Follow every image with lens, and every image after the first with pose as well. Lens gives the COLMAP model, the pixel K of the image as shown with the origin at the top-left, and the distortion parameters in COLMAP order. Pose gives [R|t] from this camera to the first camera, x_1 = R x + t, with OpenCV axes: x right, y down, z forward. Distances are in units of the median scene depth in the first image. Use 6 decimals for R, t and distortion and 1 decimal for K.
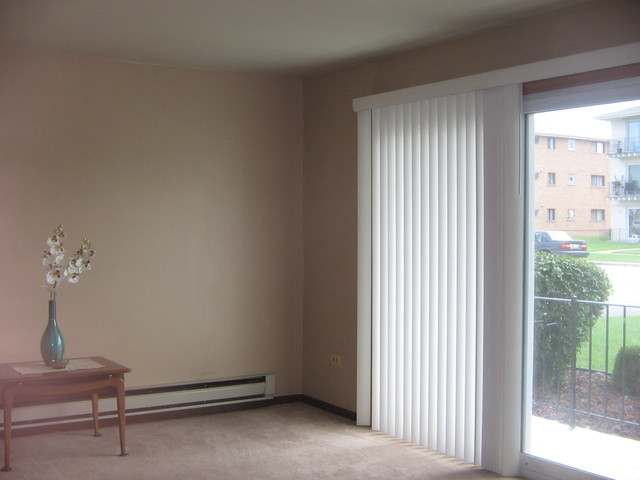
lens RADIAL K [[846.9, 0, 320.0], [0, 846.9, 240.0], [0, 0, 1]] dist [-0.150571, 0.097620]
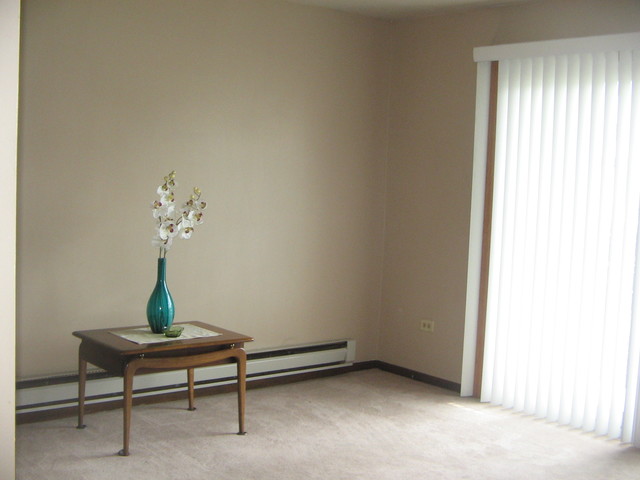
lens RADIAL K [[846.9, 0, 320.0], [0, 846.9, 240.0], [0, 0, 1]] dist [-0.150571, 0.097620]
pose [[0.989330, 0.030974, 0.142359, -0.280660], [-0.039658, 0.997495, 0.058576, -0.004348], [-0.140188, -0.063596, 0.988080, 0.109441]]
